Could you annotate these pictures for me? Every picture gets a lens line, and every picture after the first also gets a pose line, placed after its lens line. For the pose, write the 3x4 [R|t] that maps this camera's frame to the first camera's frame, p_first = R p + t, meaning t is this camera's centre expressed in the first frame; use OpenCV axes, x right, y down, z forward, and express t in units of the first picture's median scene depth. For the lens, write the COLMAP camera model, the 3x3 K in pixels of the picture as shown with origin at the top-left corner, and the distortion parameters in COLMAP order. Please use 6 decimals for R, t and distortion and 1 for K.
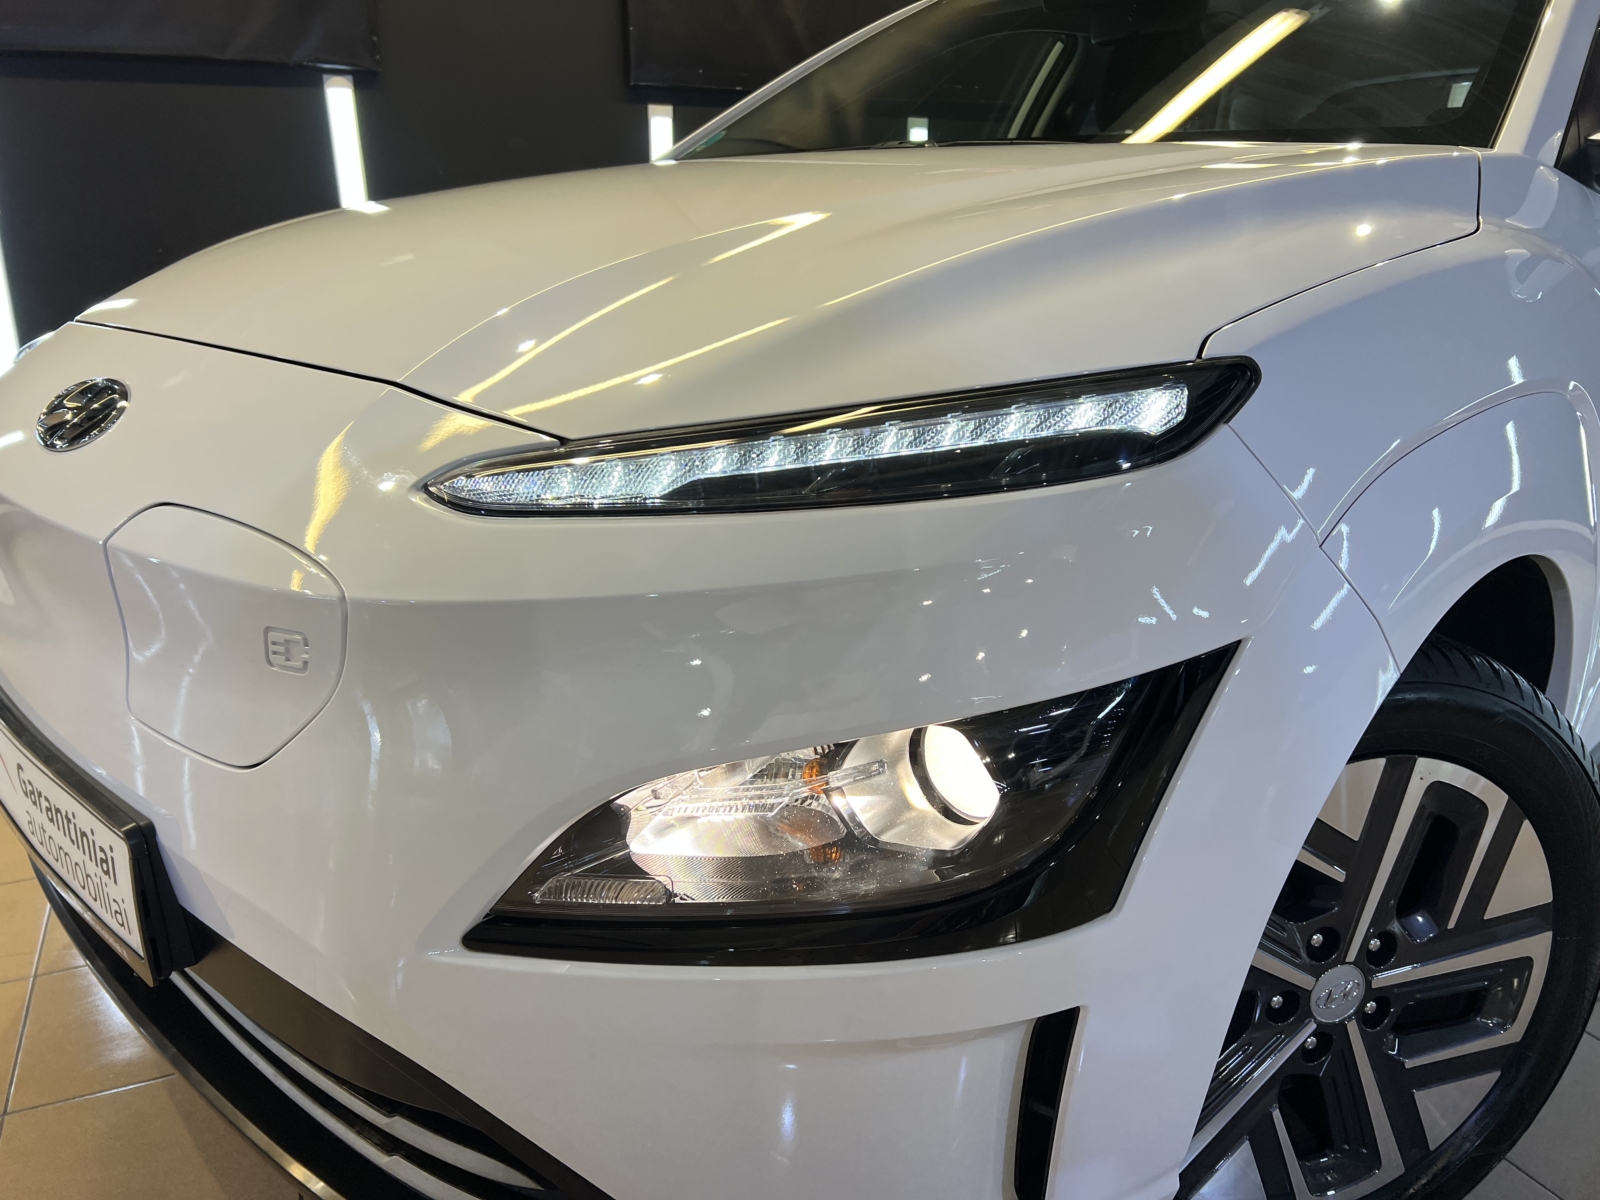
lens RADIAL K [[1193.1, 0, 800.0], [0, 1193.1, 600.0], [0, 0, 1]] dist [-0.003158, -0.003899]
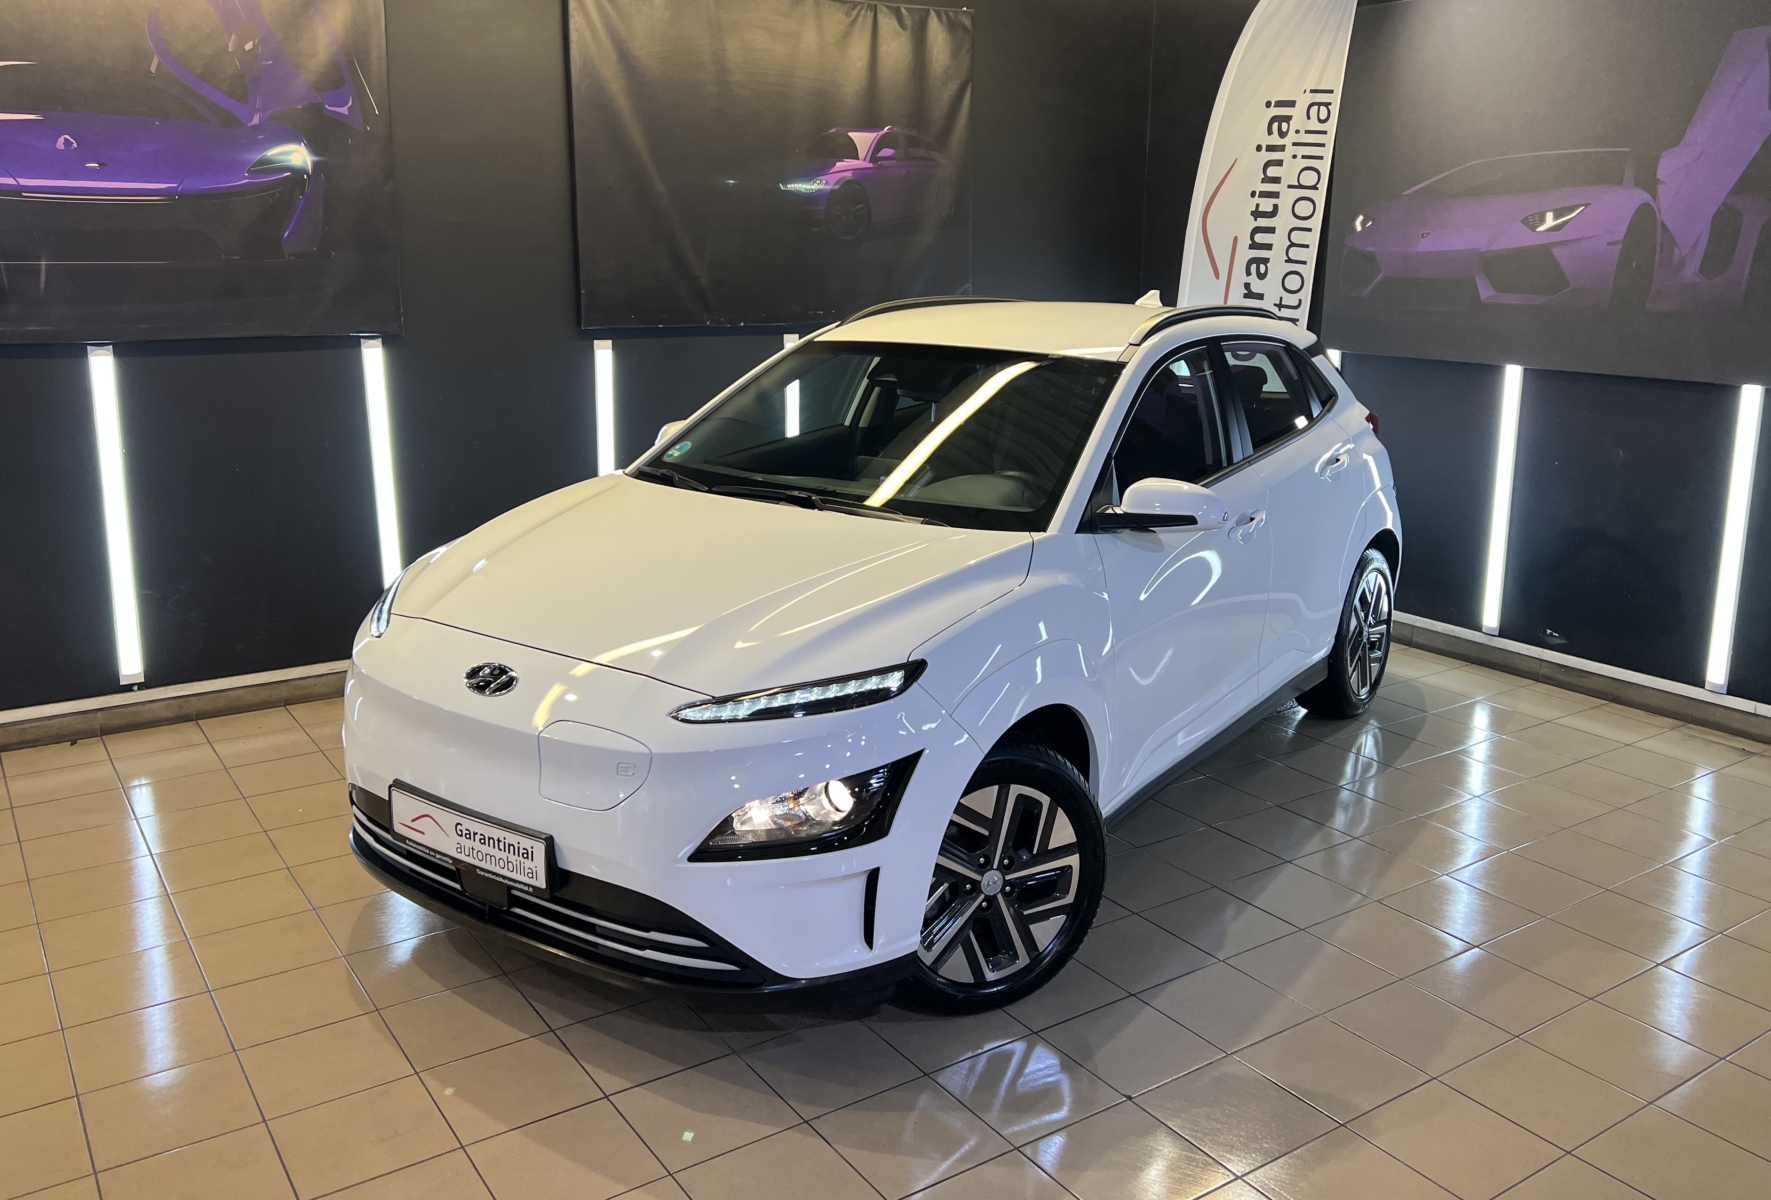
lens RADIAL K [[1440.5, 0, 878.4], [0, 1440.5, 544.8], [0, 0, 1]] dist [0.011347, -0.015135]
pose [[0.983782, -0.031126, 0.176649, -0.311506], [0.044619, 0.996338, -0.072933, -0.175352], [-0.173732, 0.079632, 0.981568, -2.091852]]
